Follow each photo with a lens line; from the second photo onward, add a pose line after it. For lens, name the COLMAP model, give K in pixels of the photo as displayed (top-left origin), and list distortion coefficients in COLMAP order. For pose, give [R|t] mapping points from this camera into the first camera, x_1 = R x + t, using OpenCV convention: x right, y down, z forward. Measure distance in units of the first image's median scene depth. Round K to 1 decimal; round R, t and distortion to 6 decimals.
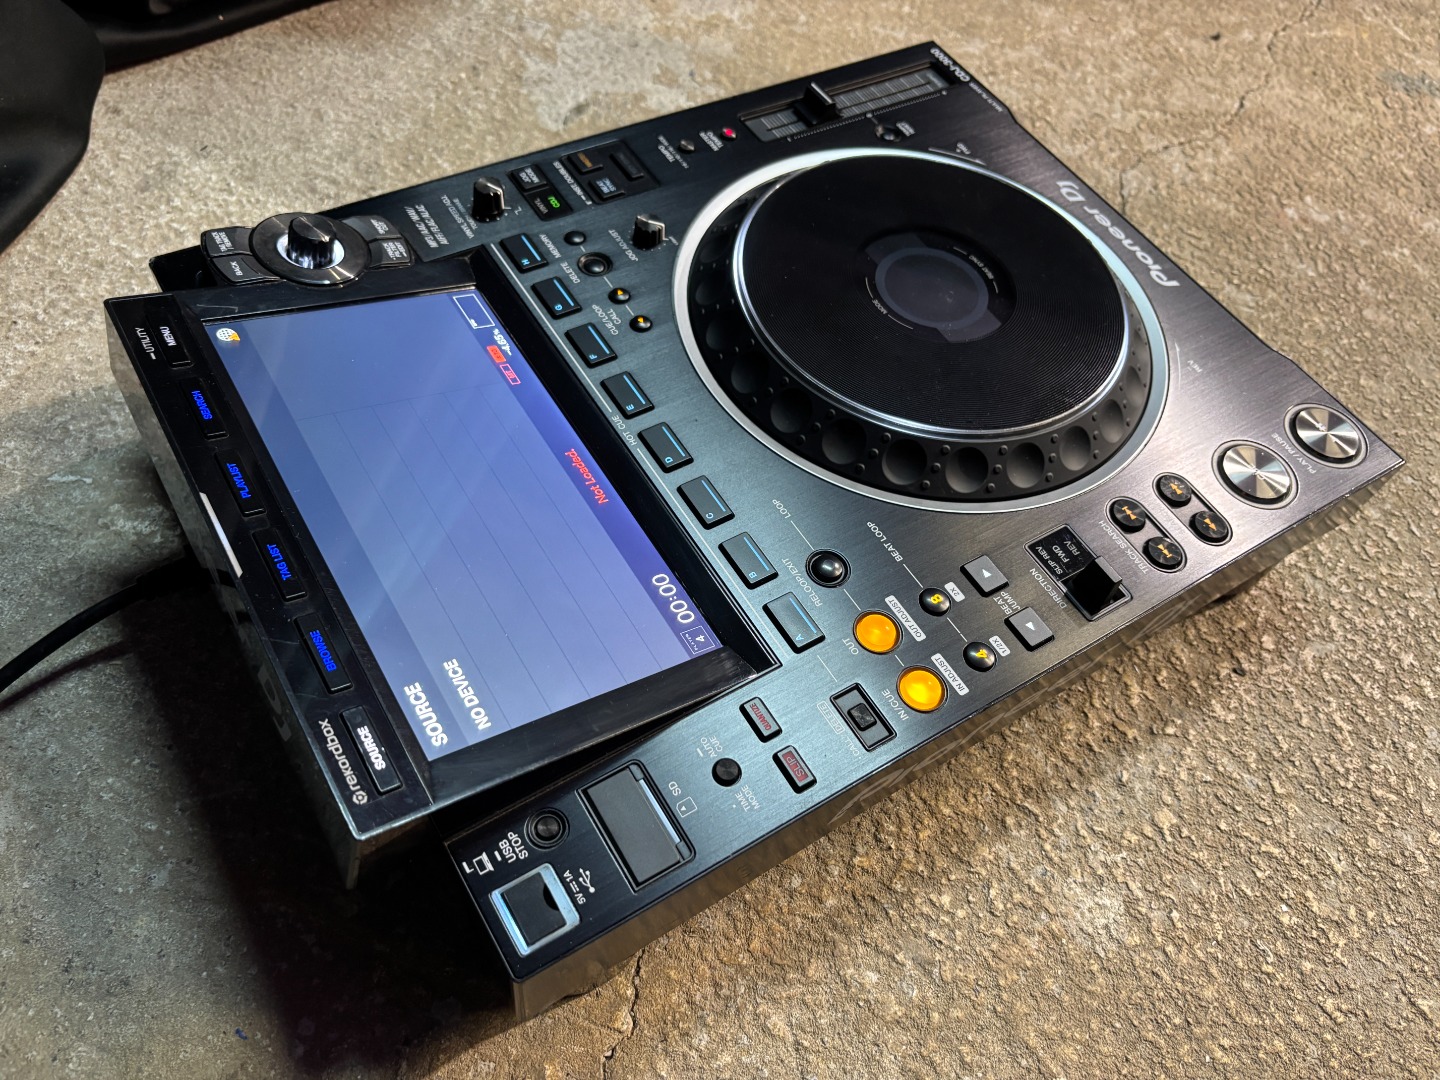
lens RADIAL K [[1105.6, 0, 705.8], [0, 1105.6, 544.9], [0, 0, 1]] dist [0.030465, -0.033548]
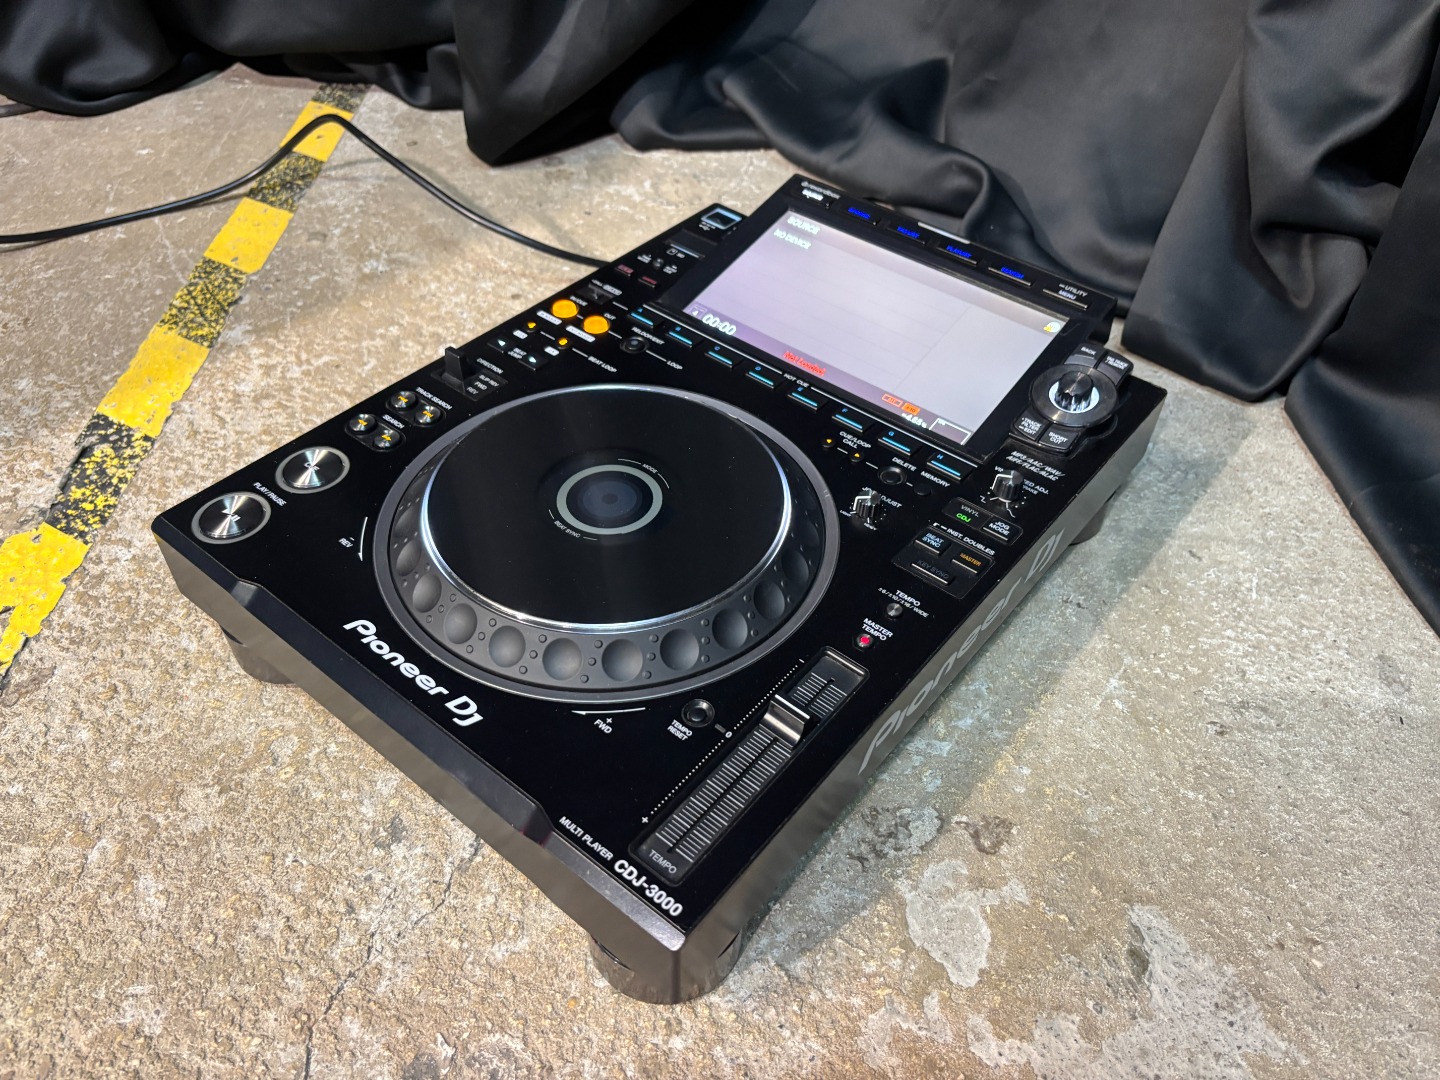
lens RADIAL K [[1105.6, 0, 725.6], [0, 1105.6, 546.3], [0, 0, 1]] dist [0.030465, -0.033548]
pose [[-0.935178, 0.122876, -0.332179, 0.460031], [-0.347919, -0.143175, 0.926528, -1.279874], [0.066288, 0.982040, 0.176645, 0.852504]]
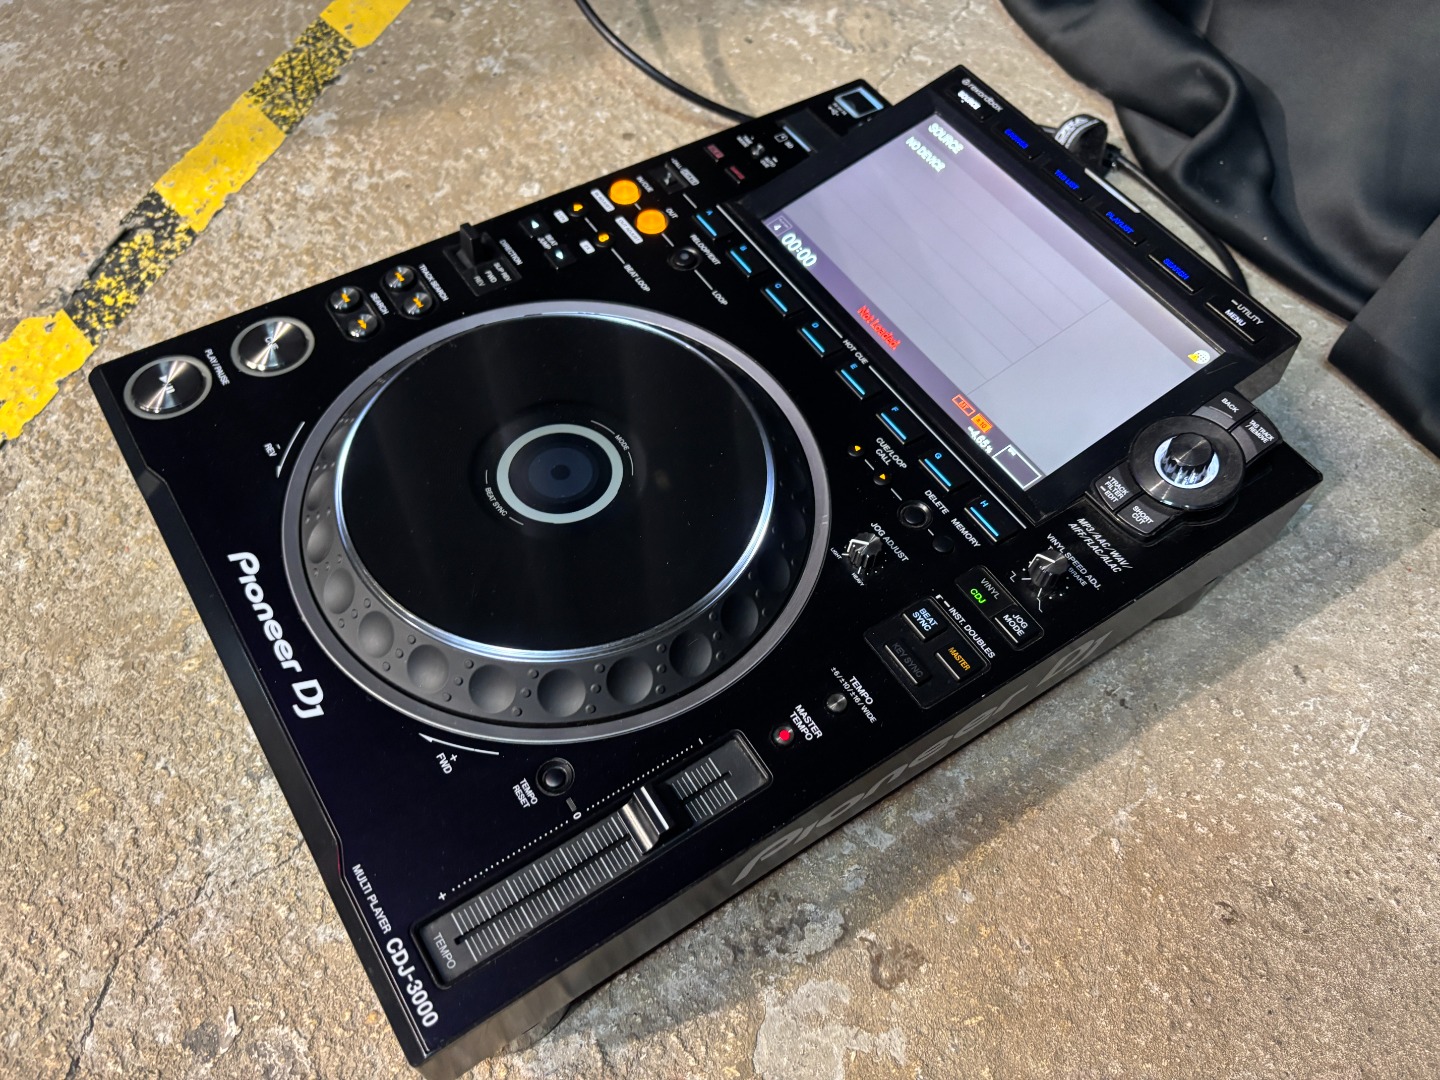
lens RADIAL K [[1105.6, 0, 725.0], [0, 1105.6, 549.4], [0, 0, 1]] dist [0.030465, -0.033548]
pose [[-0.986476, -0.067774, -0.149237, 0.198715], [-0.112011, -0.385963, 0.915689, -1.108791], [-0.119660, 0.920021, 0.373152, 0.691376]]
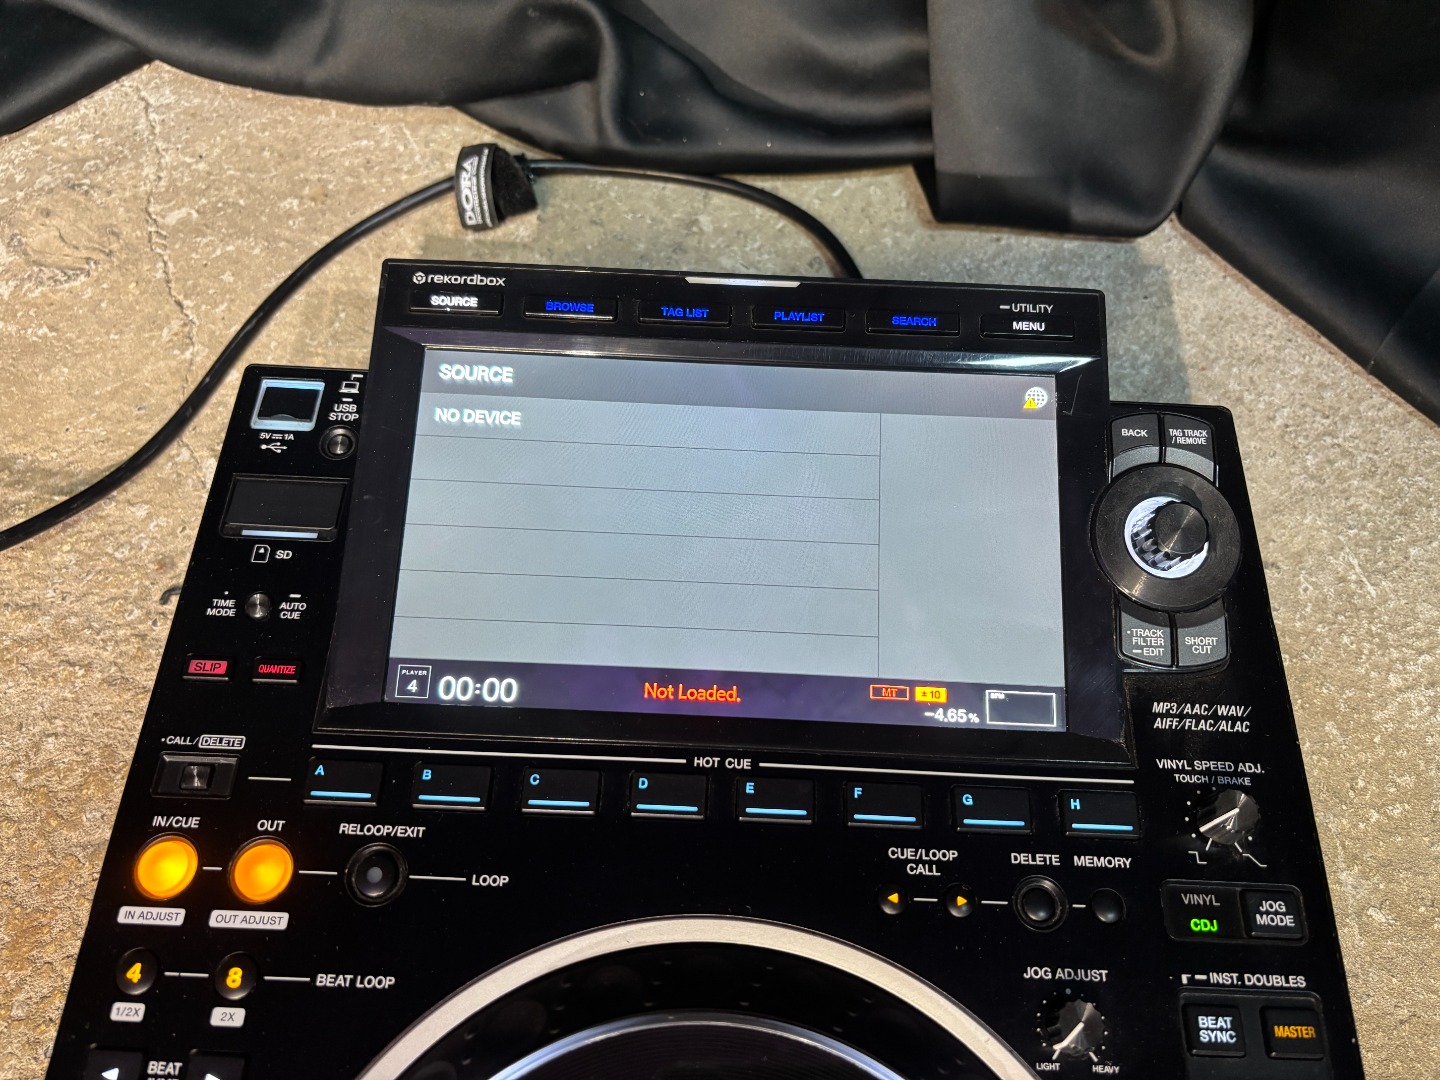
lens RADIAL K [[1105.6, 0, 724.9], [0, 1105.6, 556.7], [0, 0, 1]] dist [0.030465, -0.033548]
pose [[-0.558239, 0.675916, -0.481152, 0.161863], [-0.730890, -0.126182, 0.670729, -0.512323], [0.392644, 0.726096, 0.564460, 0.443551]]
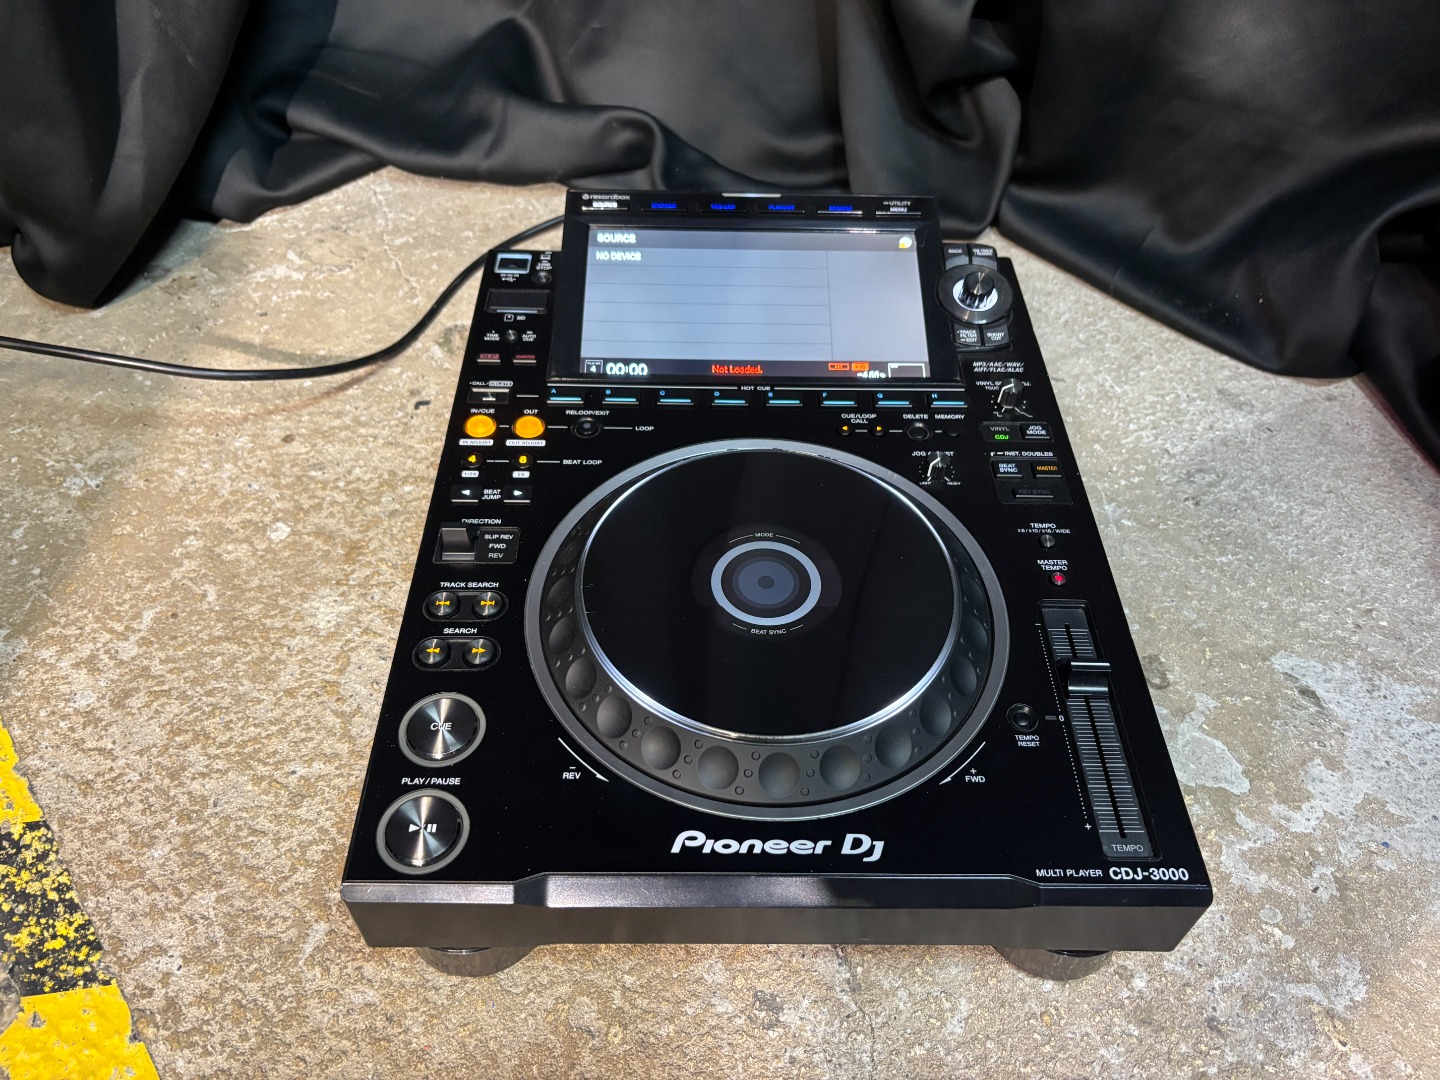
lens RADIAL K [[1105.6, 0, 711.9], [0, 1105.6, 545.1], [0, 0, 1]] dist [0.030465, -0.033548]
pose [[-0.523580, 0.543622, -0.656002, 0.888052], [-0.748156, 0.074987, 0.659272, -0.876002], [0.407586, 0.835974, 0.367452, 0.559983]]
